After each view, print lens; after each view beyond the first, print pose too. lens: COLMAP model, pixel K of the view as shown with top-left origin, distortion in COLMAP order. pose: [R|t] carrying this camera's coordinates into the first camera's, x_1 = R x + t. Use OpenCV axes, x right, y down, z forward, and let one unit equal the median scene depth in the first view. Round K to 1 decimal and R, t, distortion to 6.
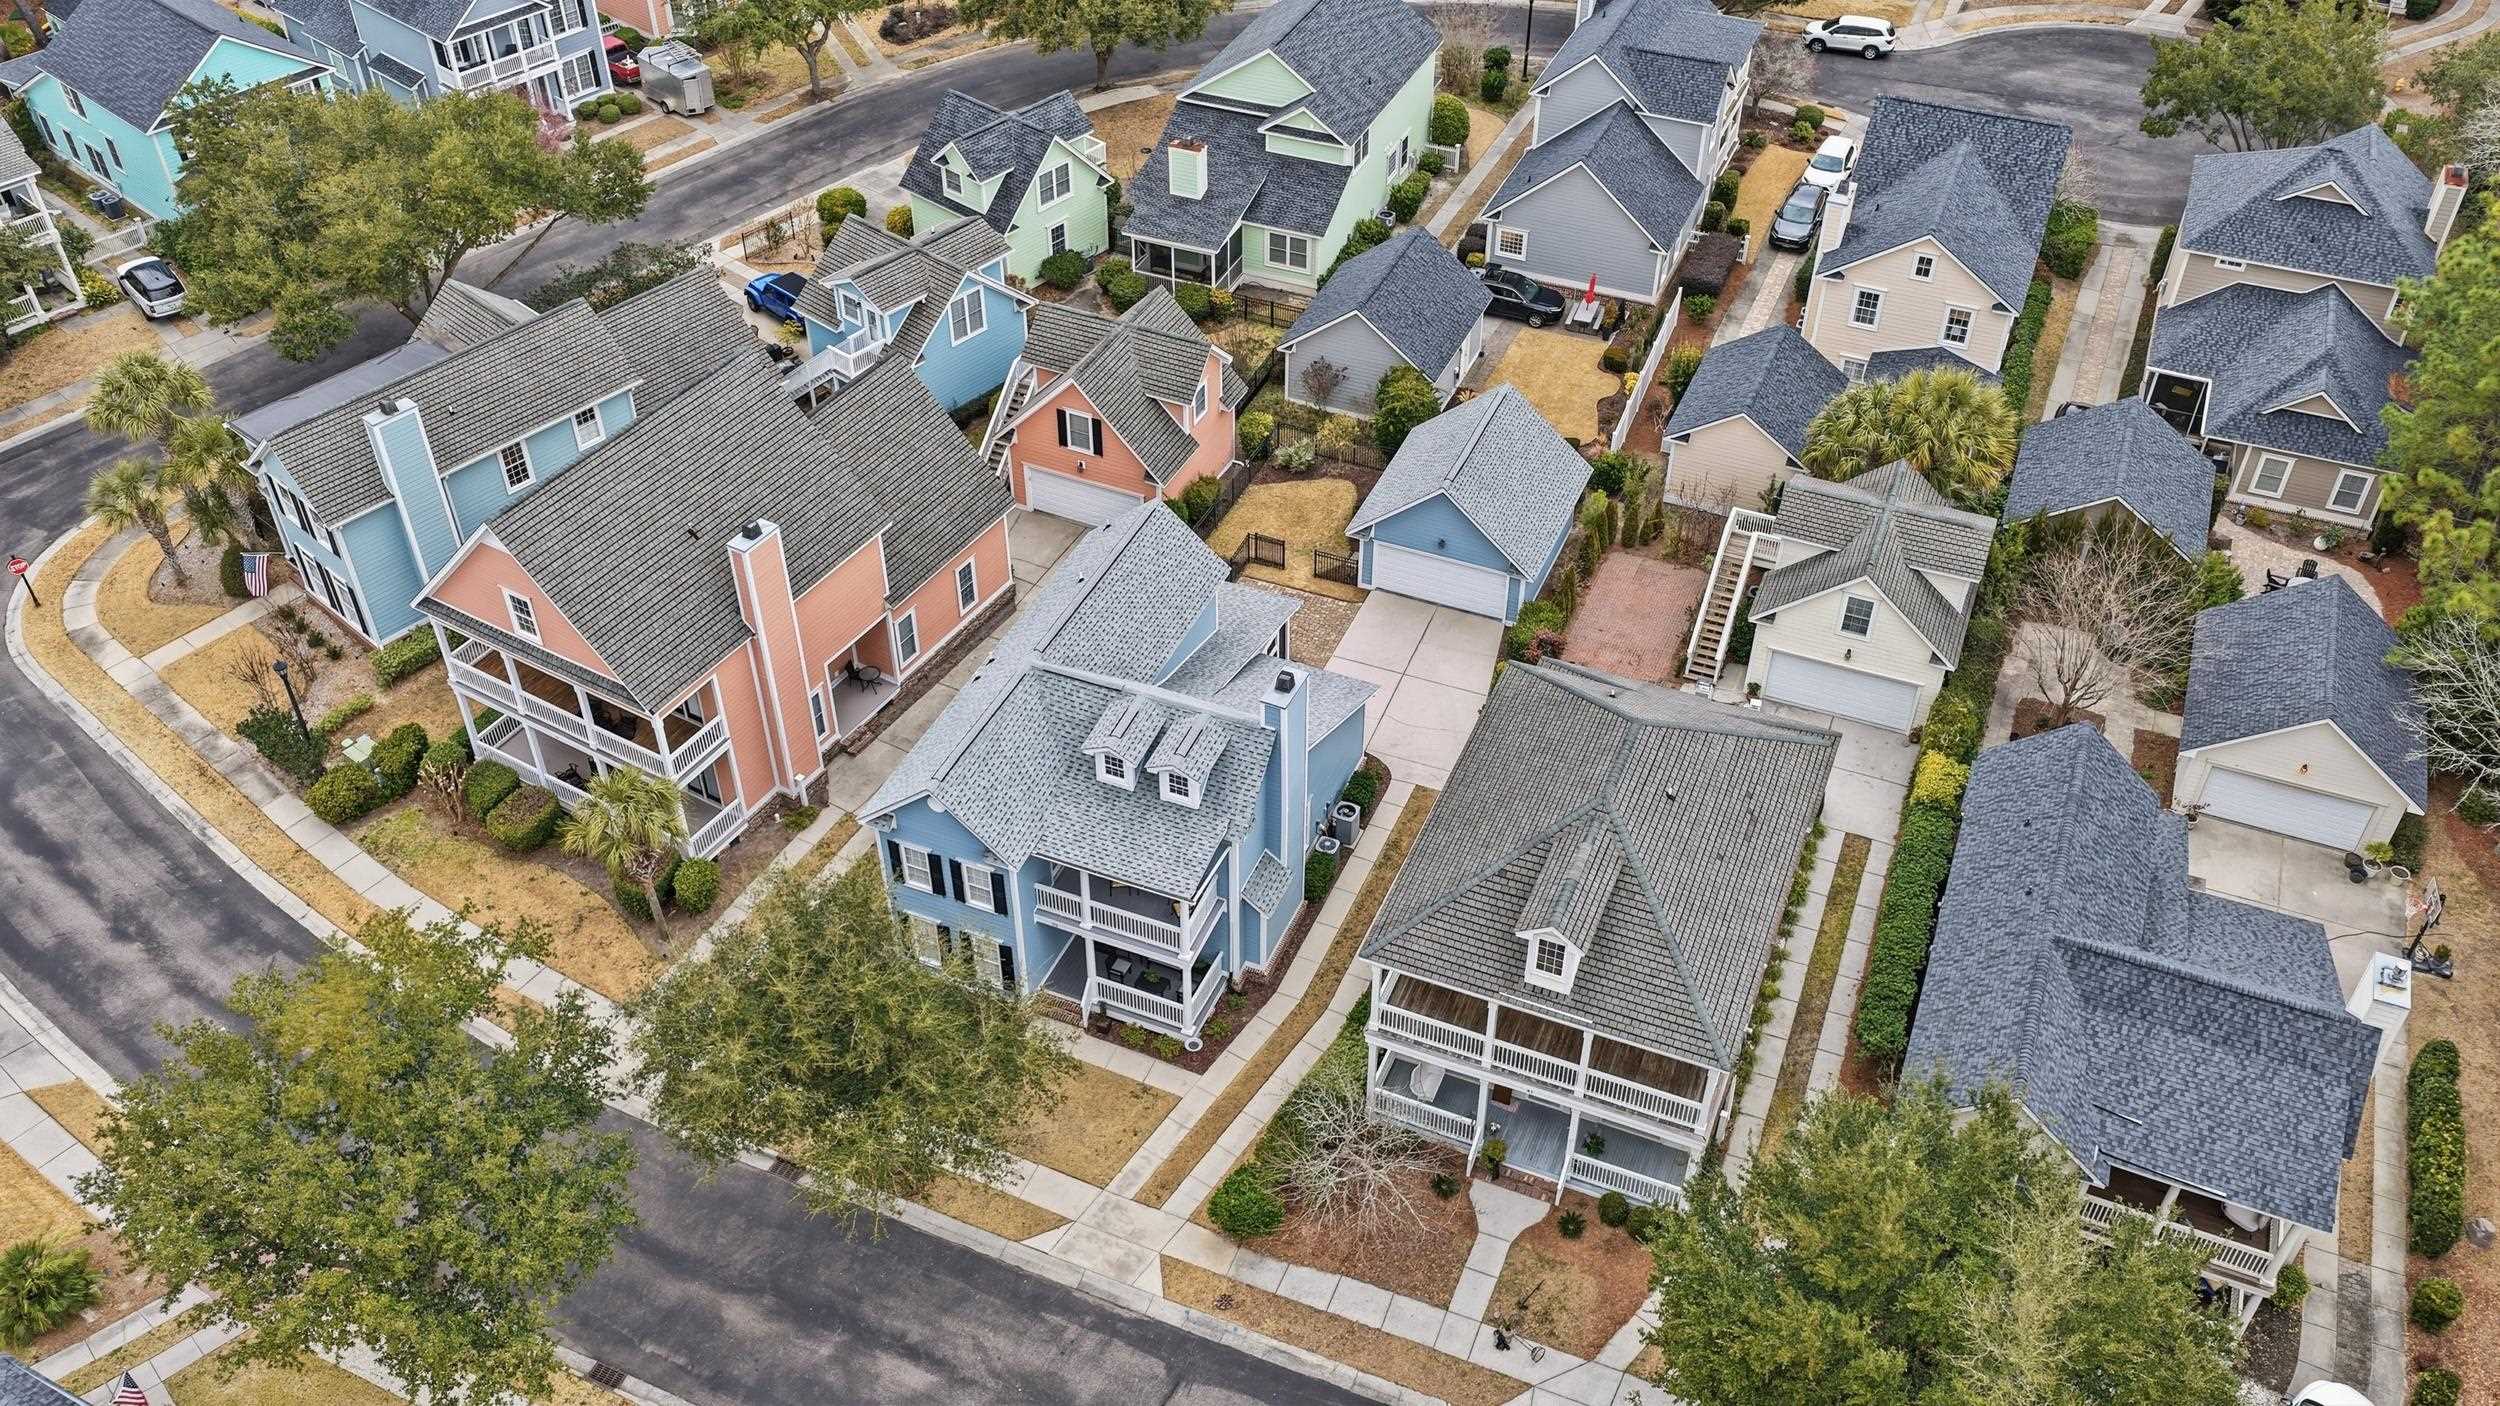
lens RADIAL K [[2075.1, 0, 1254.8], [0, 2075.1, 707.4], [0, 0, 1]] dist [-0.022830, 0.056858]
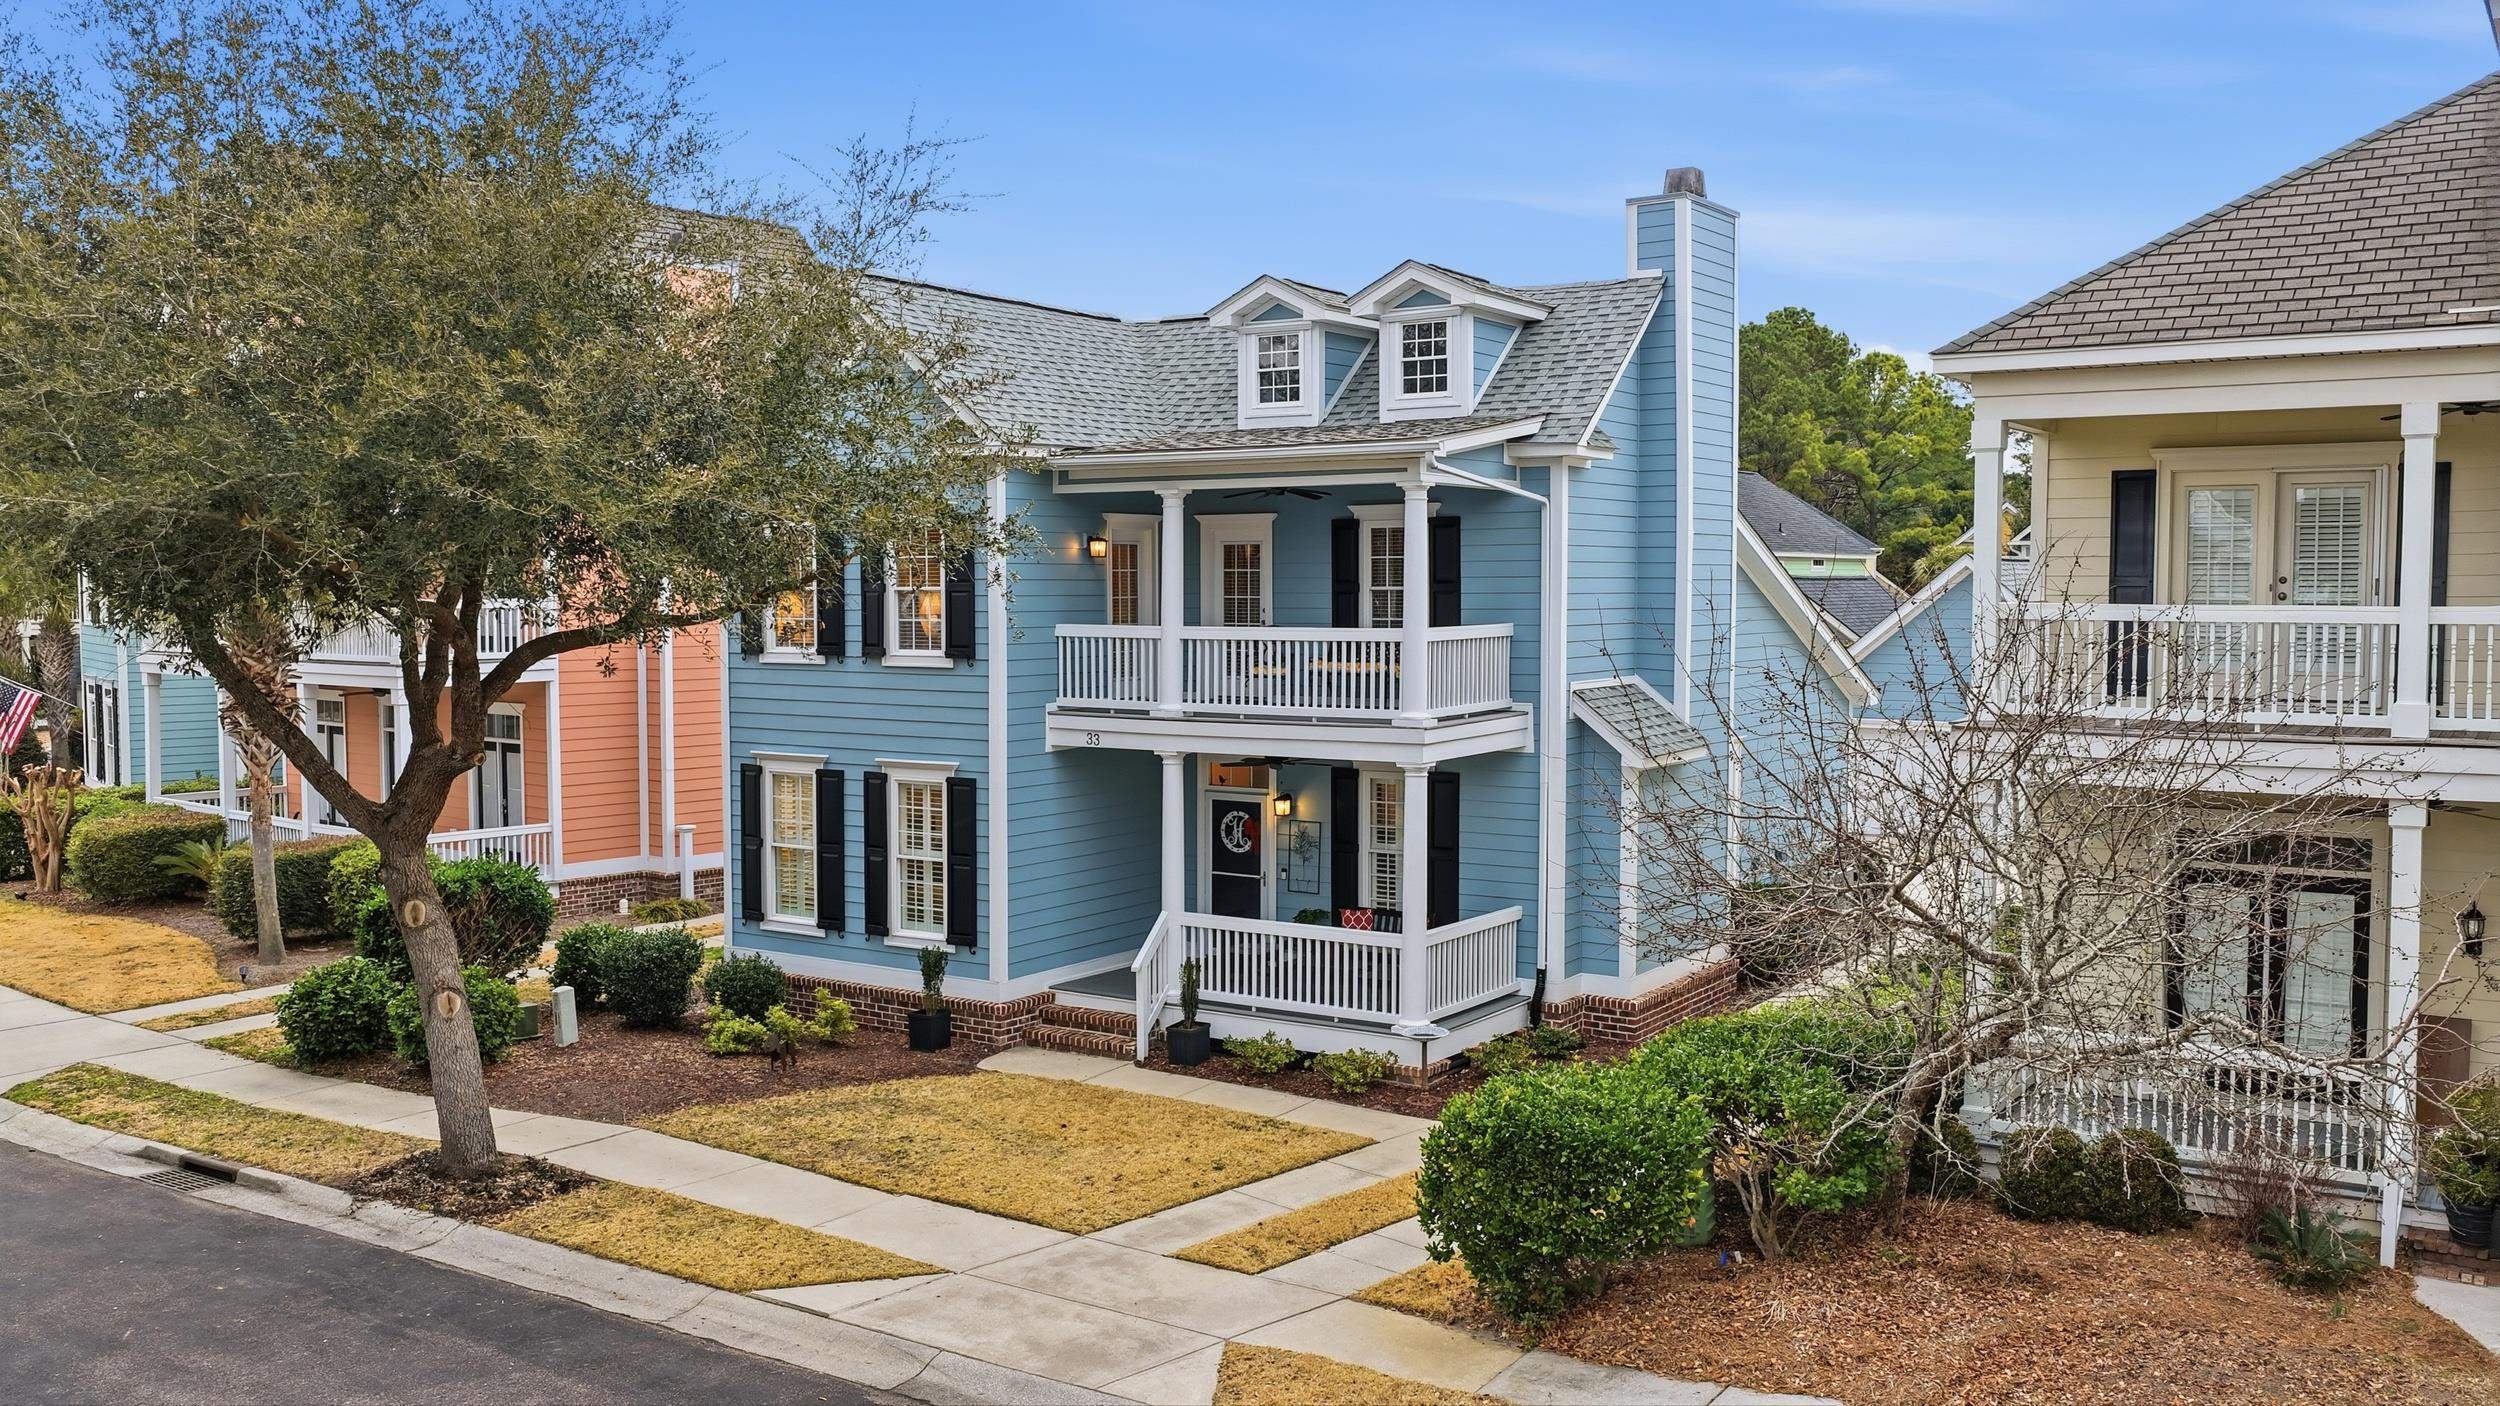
lens RADIAL K [[2075.1, 0, 1254.8], [0, 2075.1, 707.4], [0, 0, 1]] dist [-0.022830, 0.056858]
pose [[0.984141, 0.009030, -0.177159, 0.003211], [-0.115406, 0.791047, -0.600771, 0.273922], [0.134716, 0.611689, 0.779544, 0.568269]]
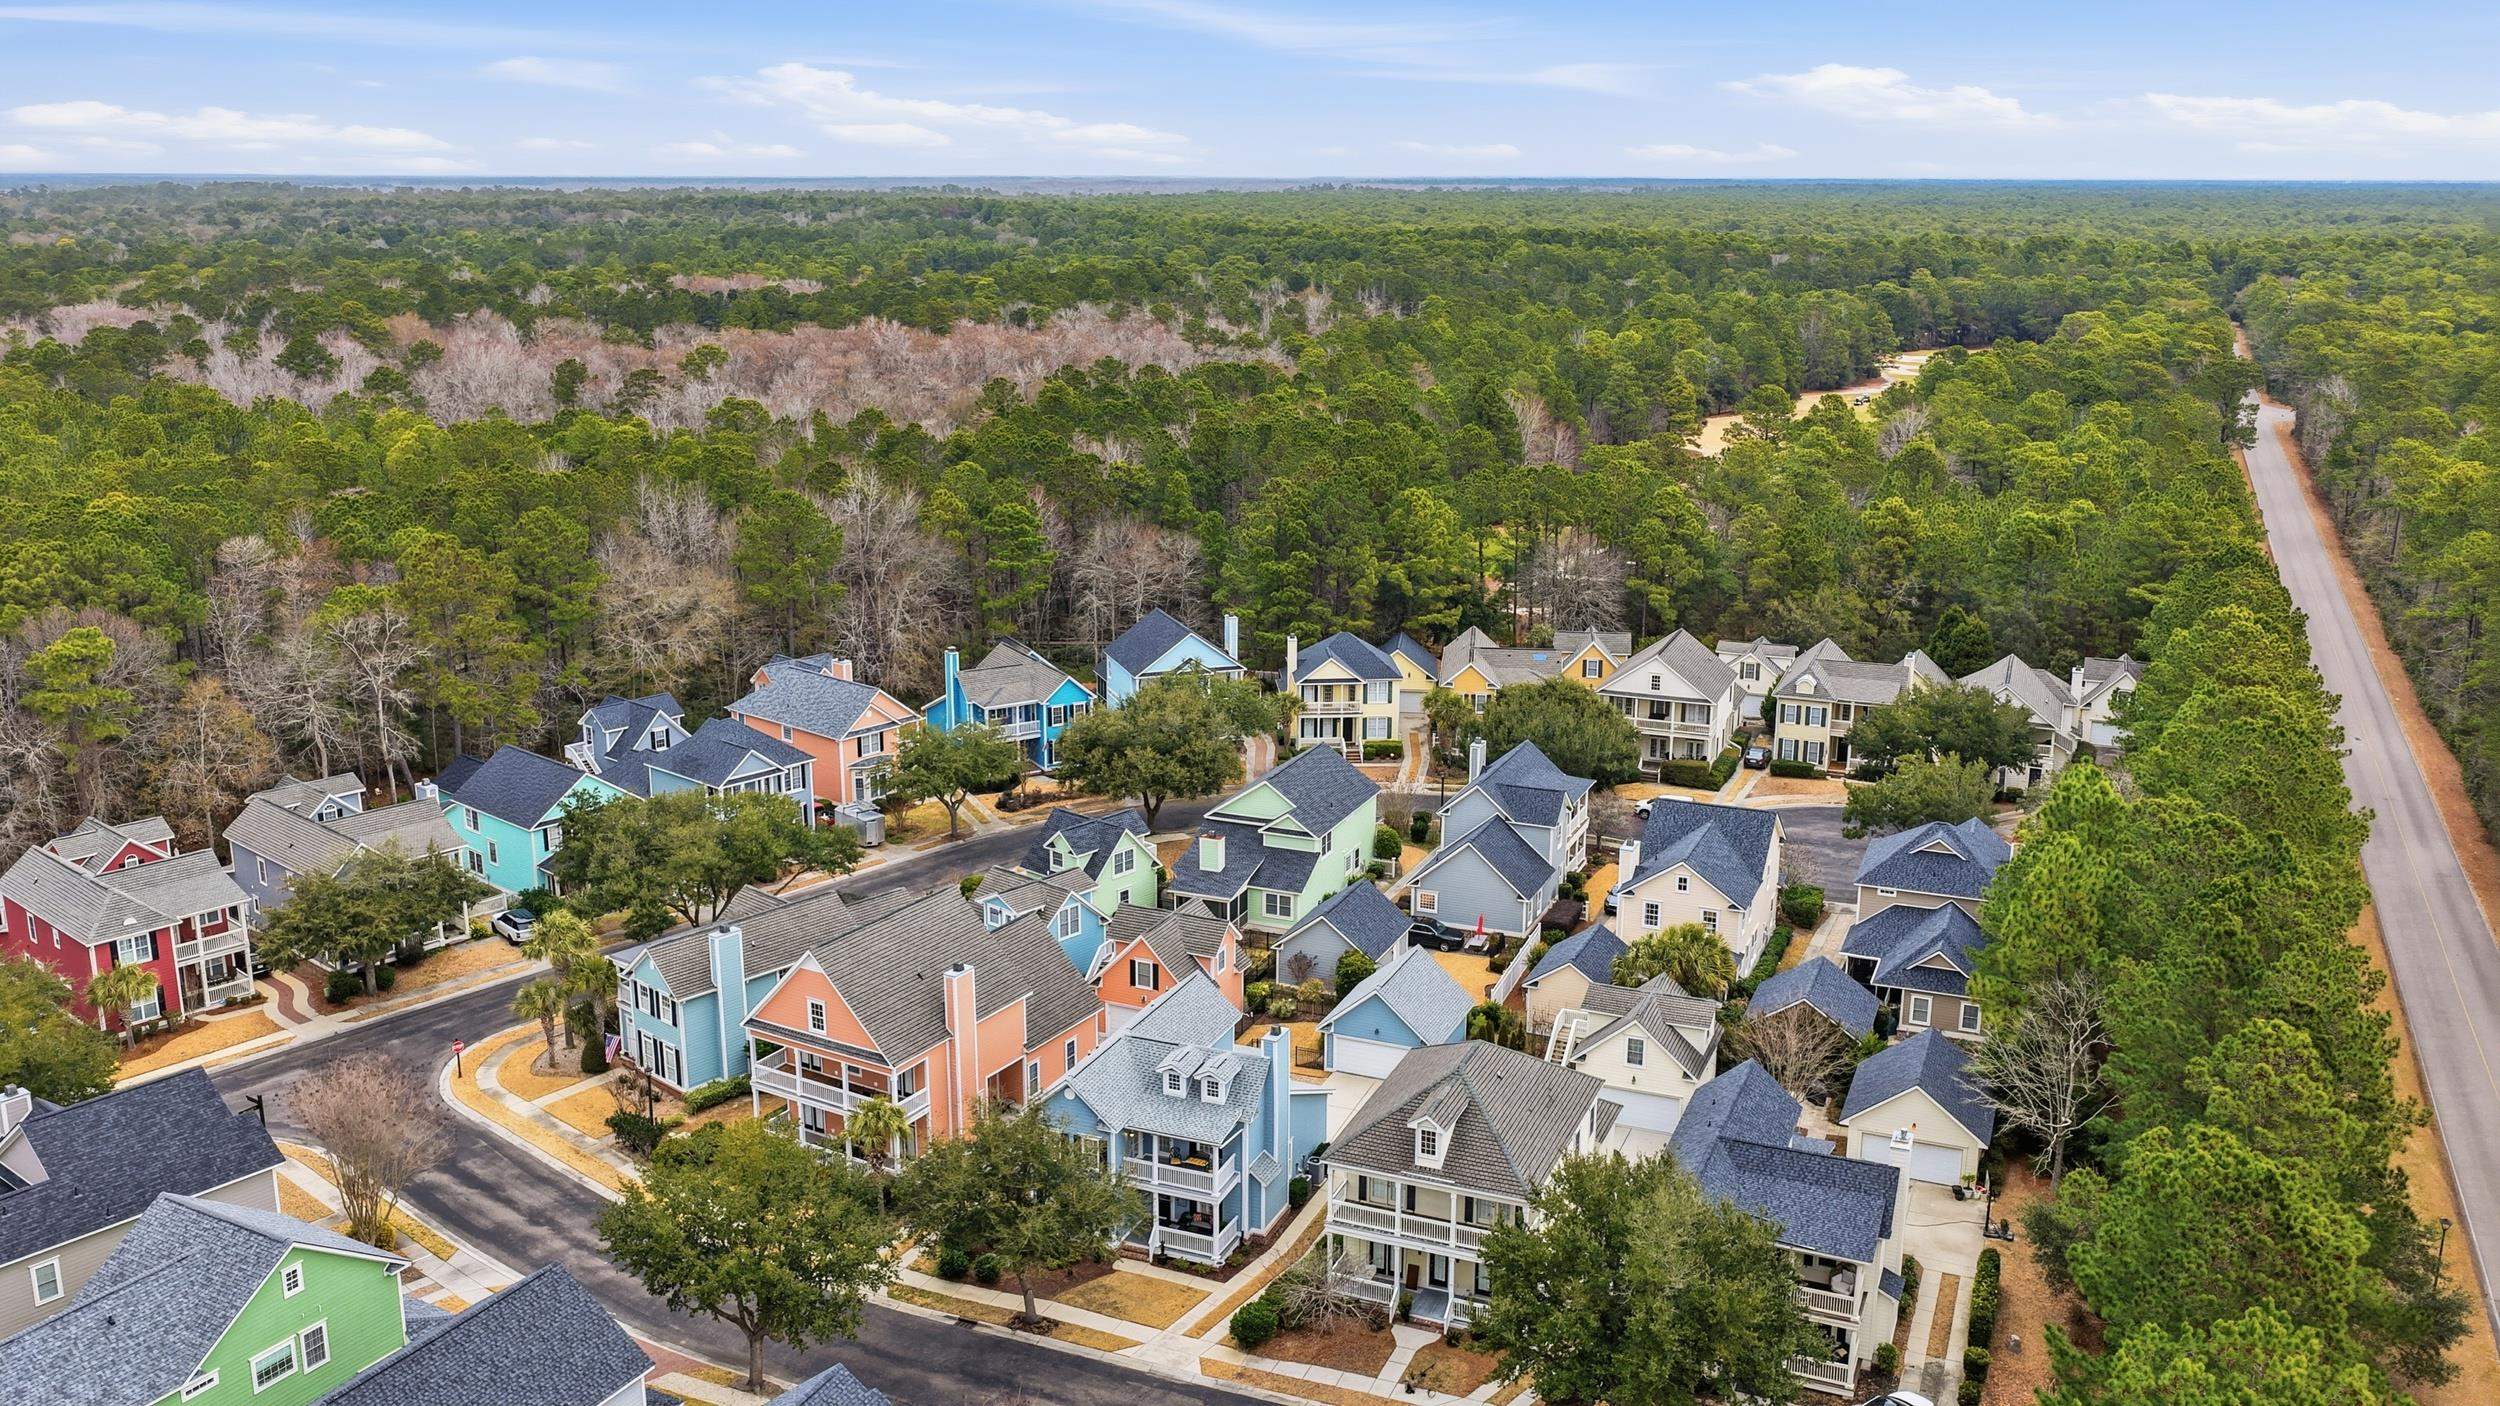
lens RADIAL K [[2075.1, 0, 1254.8], [0, 2075.1, 707.4], [0, 0, 1]] dist [-0.022830, 0.056858]
pose [[0.999996, 0.002309, 0.001840, -0.005079], [-0.001246, 0.895058, -0.445949, 0.405313], [-0.002677, 0.445944, 0.895057, -0.512307]]
